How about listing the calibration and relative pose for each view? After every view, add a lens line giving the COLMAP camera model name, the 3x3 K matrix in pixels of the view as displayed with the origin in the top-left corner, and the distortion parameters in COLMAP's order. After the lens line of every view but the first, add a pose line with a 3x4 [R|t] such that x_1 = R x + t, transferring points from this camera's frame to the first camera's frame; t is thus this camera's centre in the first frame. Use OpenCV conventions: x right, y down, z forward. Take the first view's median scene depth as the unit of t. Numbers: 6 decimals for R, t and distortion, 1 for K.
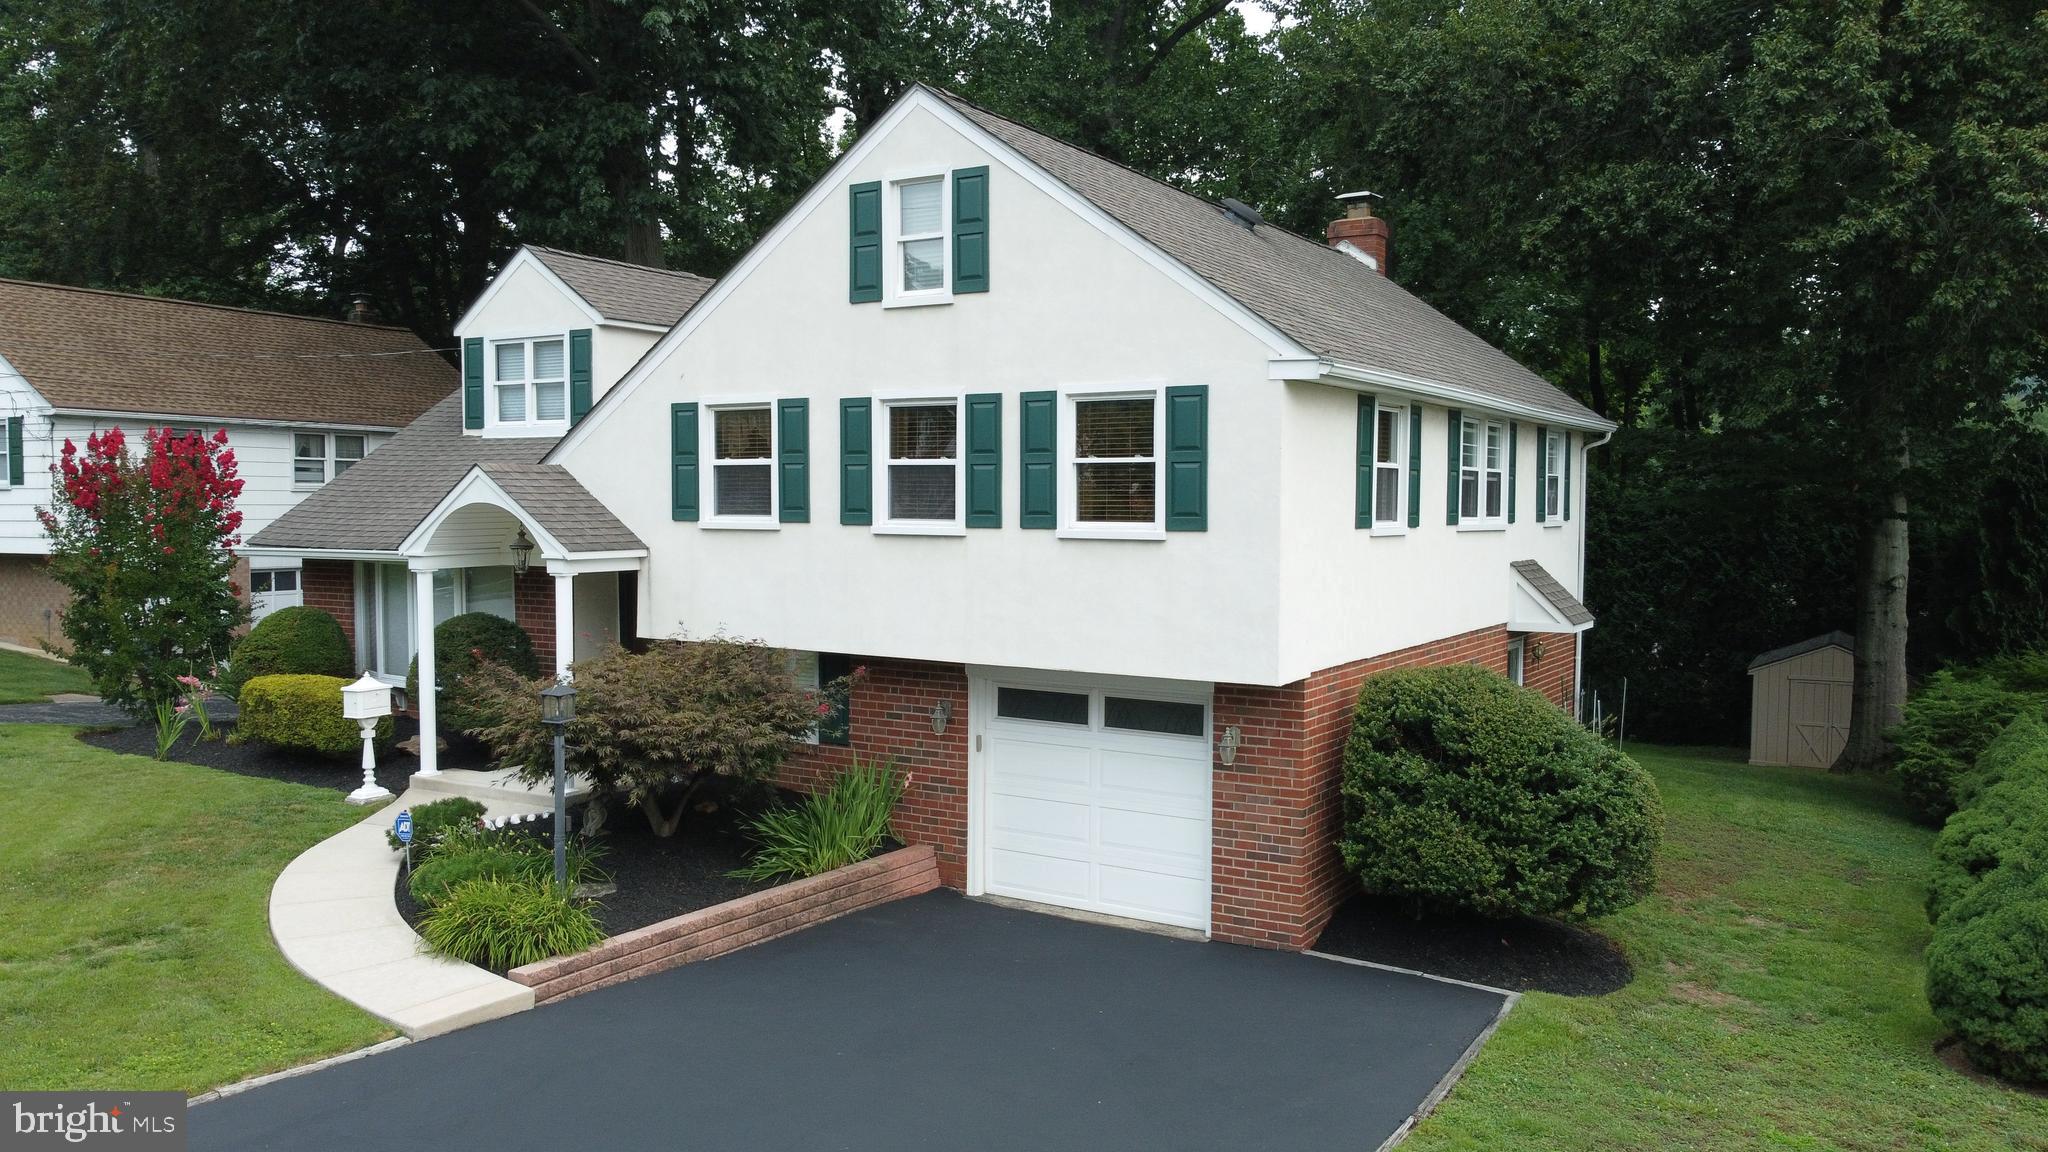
lens RADIAL K [[1552.7, 0, 1022.1], [0, 1552.7, 588.0], [0, 0, 1]] dist [-0.000184, -0.005511]
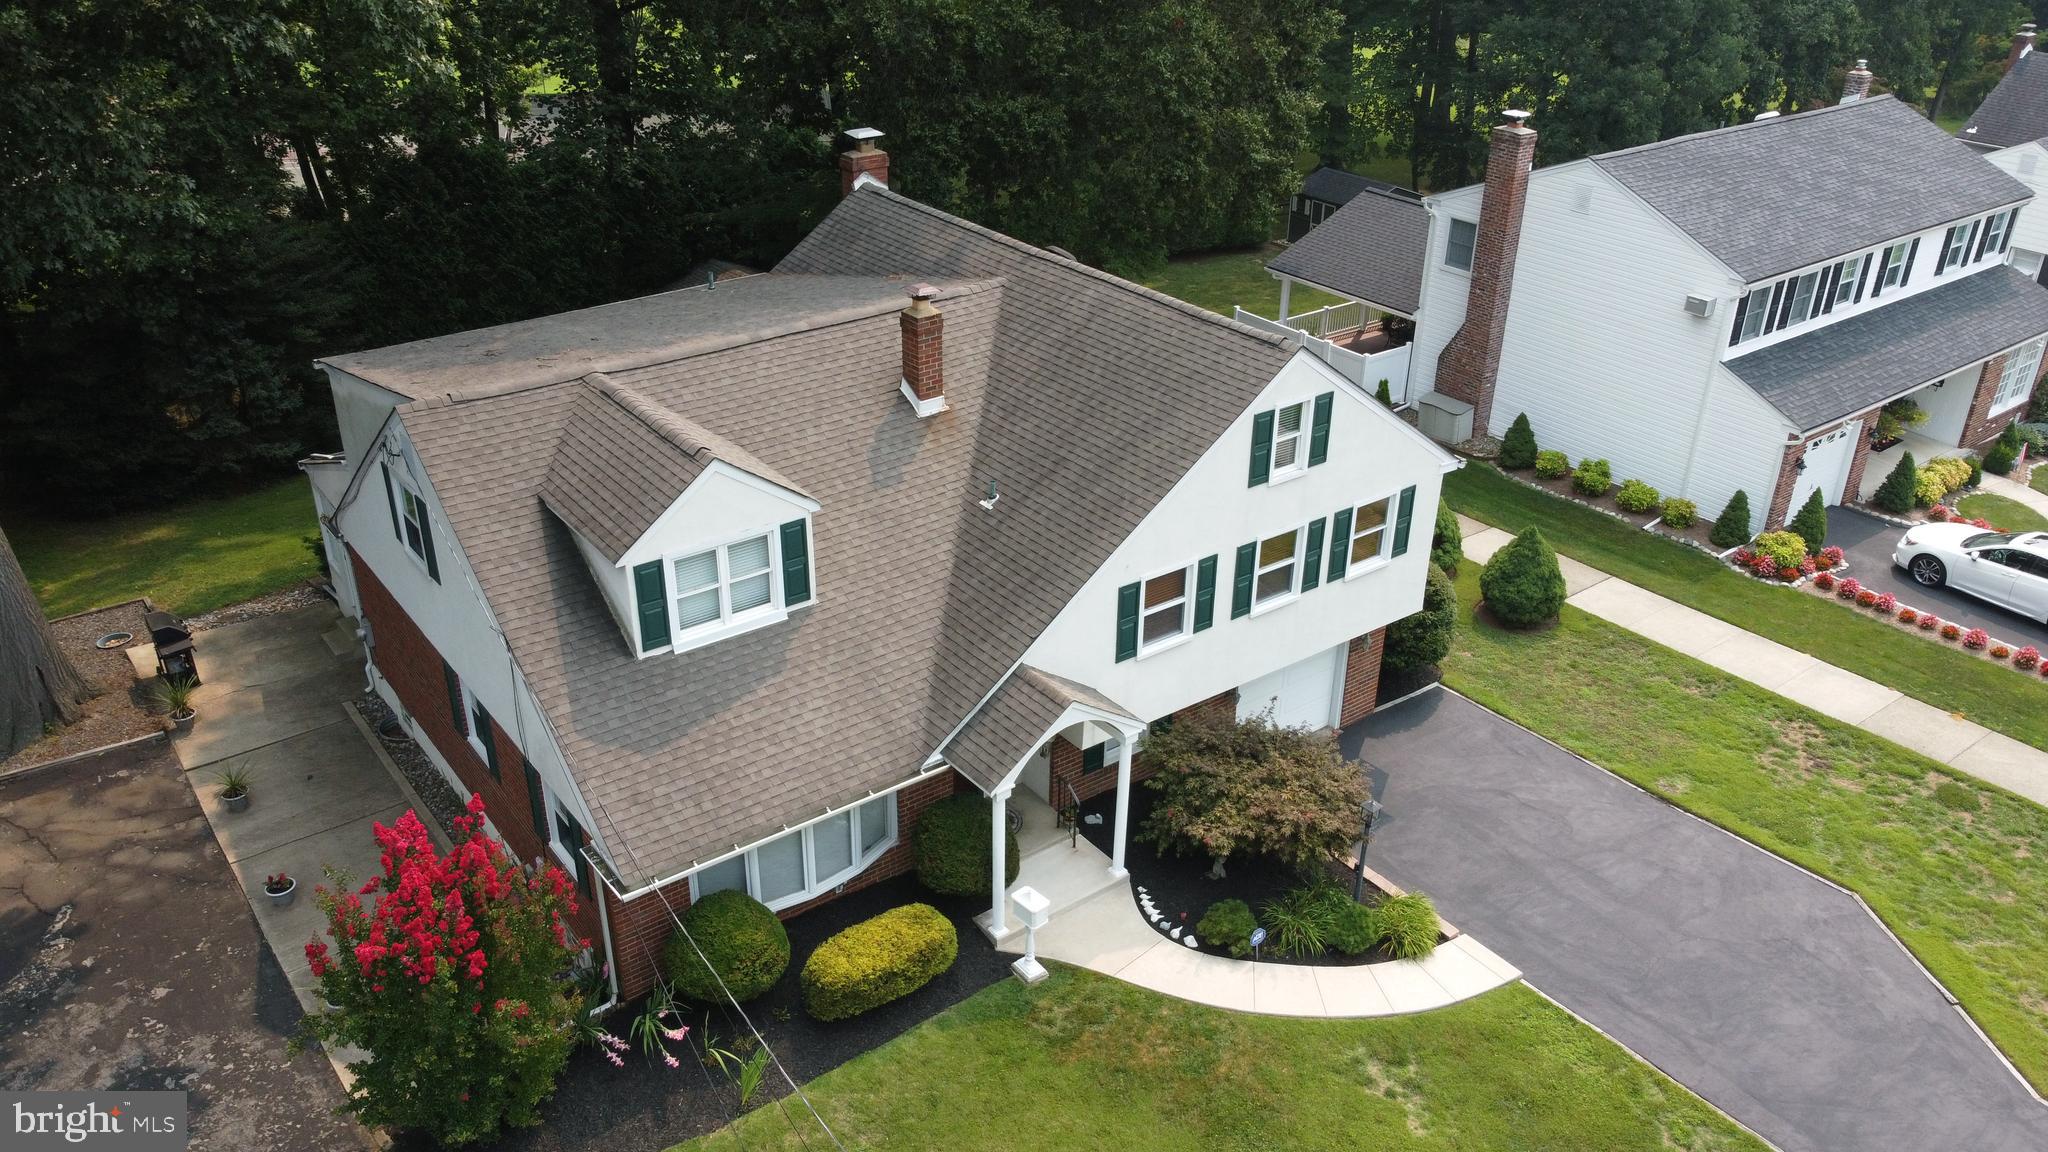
lens RADIAL K [[1552.7, 0, 1017.8], [0, 1552.7, 594.7], [0, 0, 1]] dist [-0.000184, -0.005511]
pose [[0.368119, -0.439325, 0.819440, -1.501547], [0.042903, 0.888415, 0.457032, -0.805923], [-0.928788, -0.133086, 0.345891, 0.698435]]
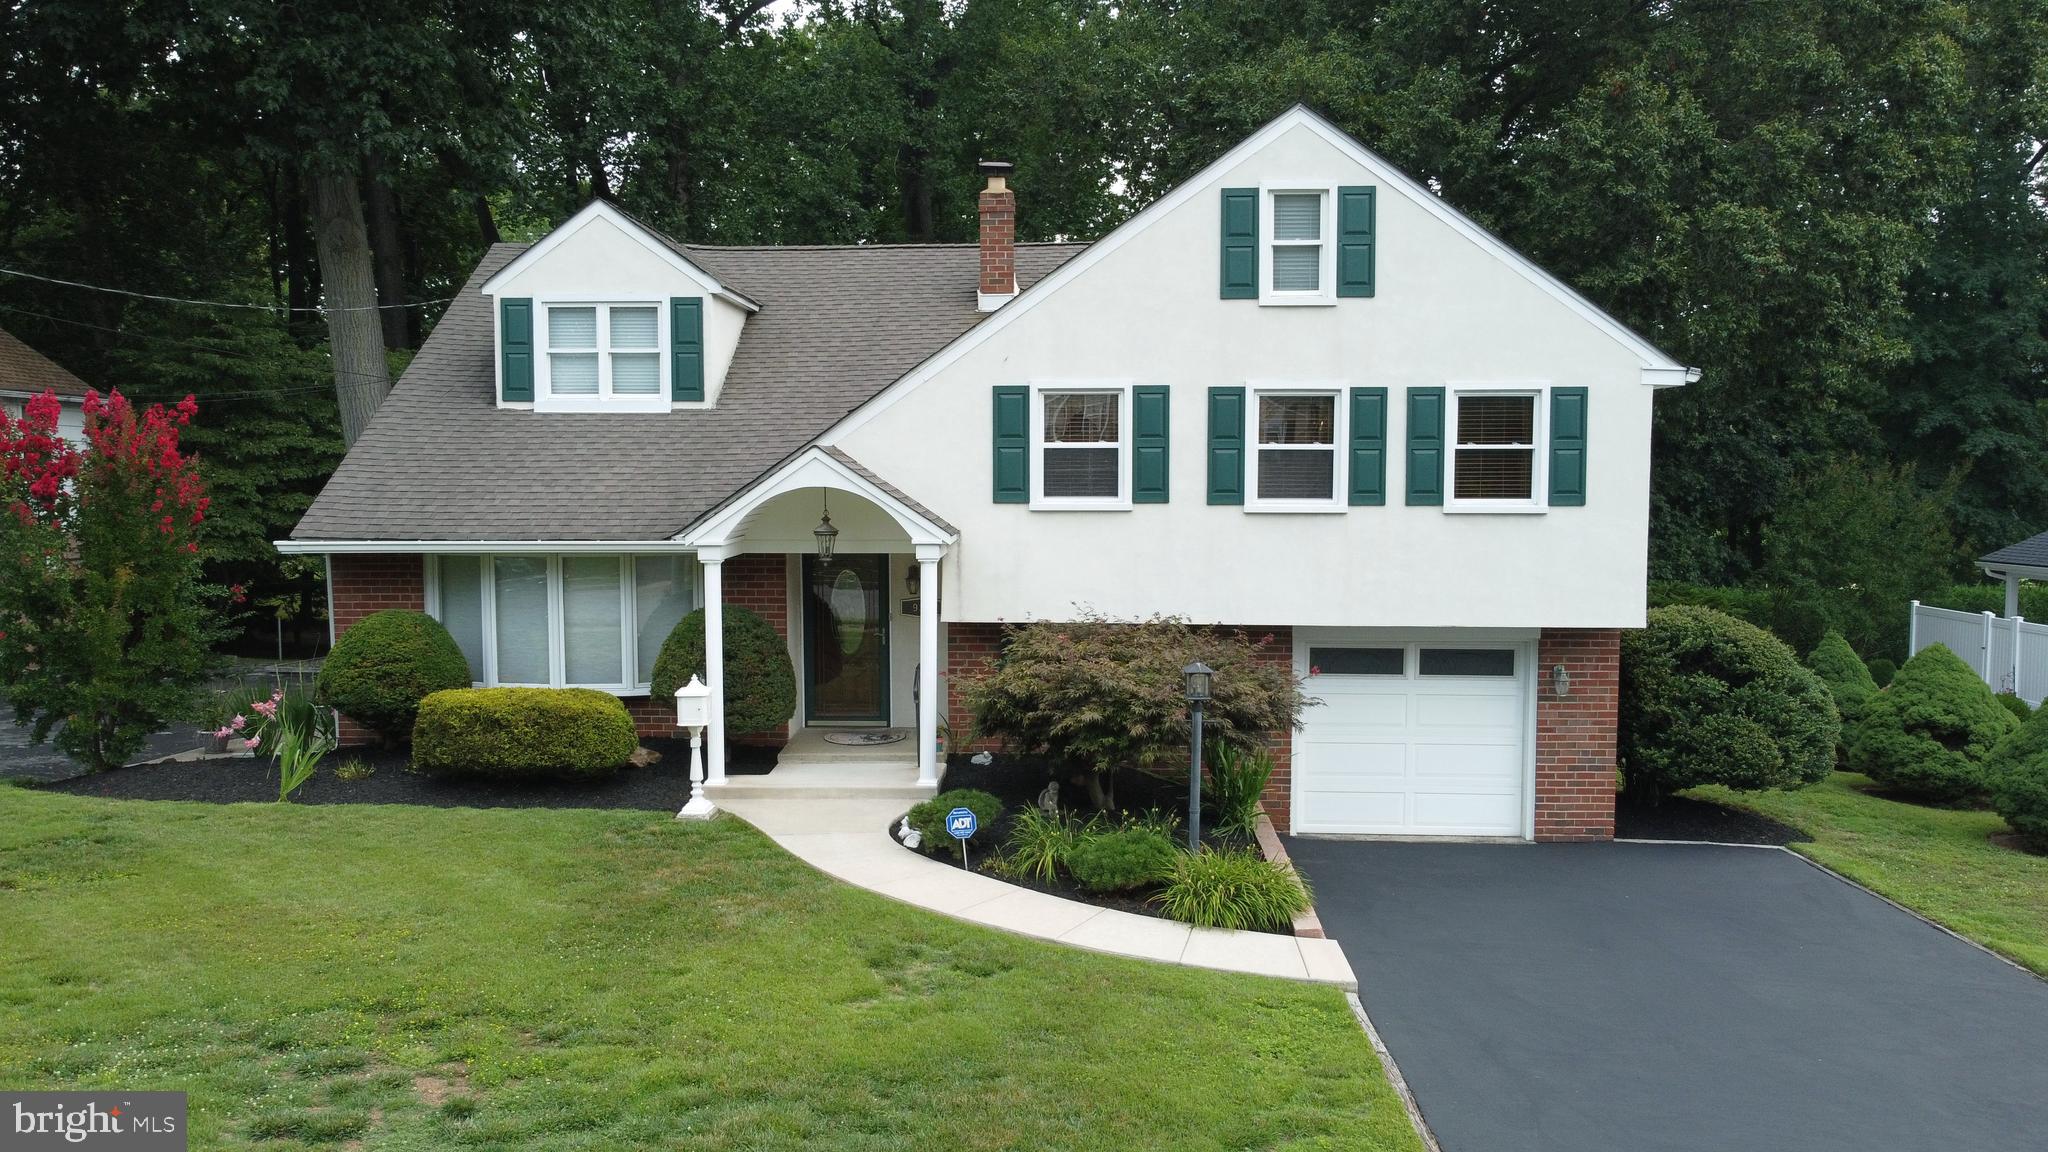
lens RADIAL K [[1552.7, 0, 1019.5], [0, 1552.7, 590.5], [0, 0, 1]] dist [-0.000184, -0.005511]
pose [[0.870764, -0.039912, 0.490079, -0.791051], [0.030866, 0.999171, 0.026530, -0.014551], [-0.490732, -0.007974, 0.871274, 0.133402]]
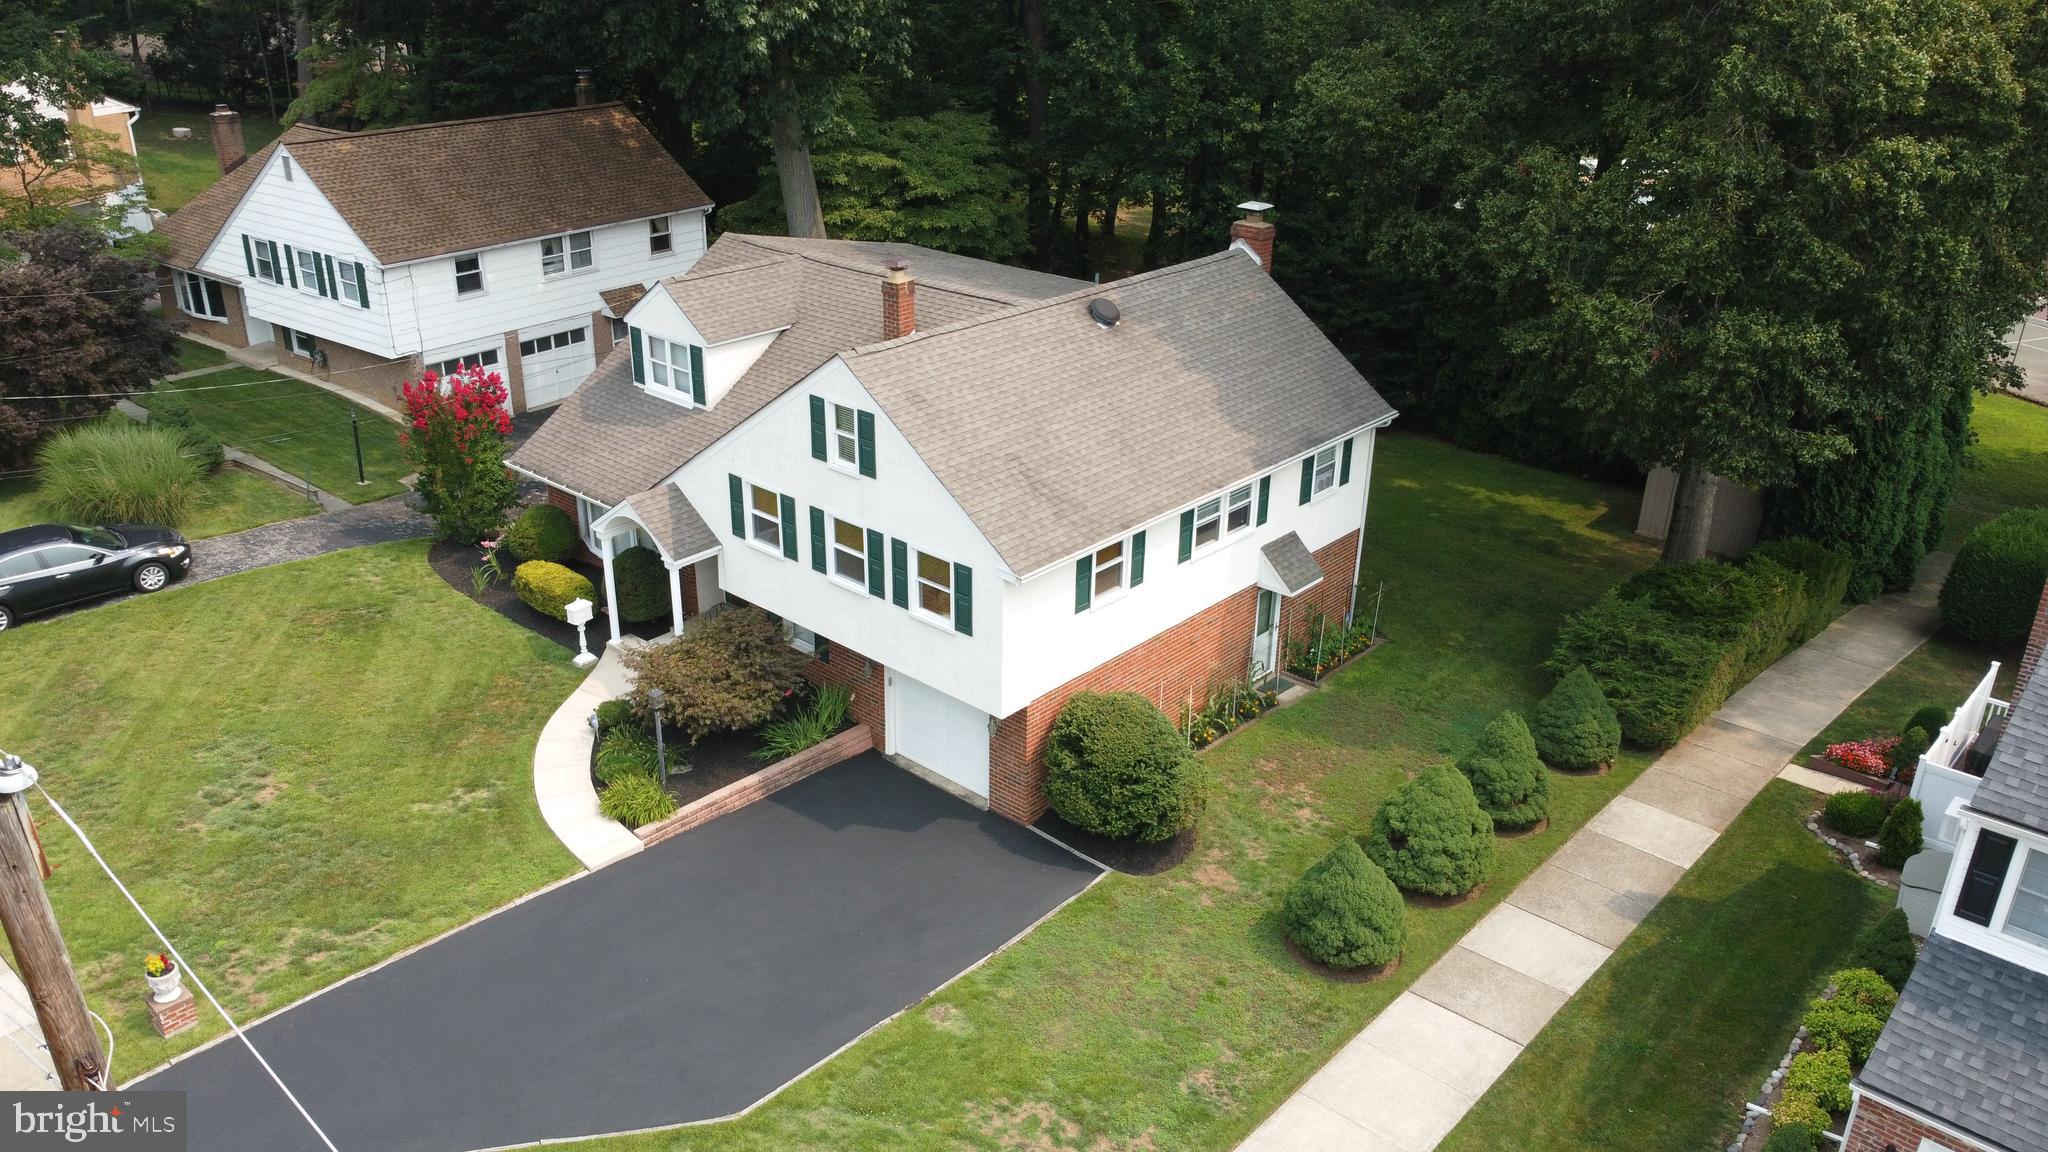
lens RADIAL K [[1552.7, 0, 1019.1], [0, 1552.7, 587.6], [0, 0, 1]] dist [-0.000184, -0.005511]
pose [[0.983833, 0.082827, -0.158786, 0.429953], [-0.020354, 0.932594, 0.360352, -0.710506], [0.177930, -0.351294, 0.919203, -0.664110]]
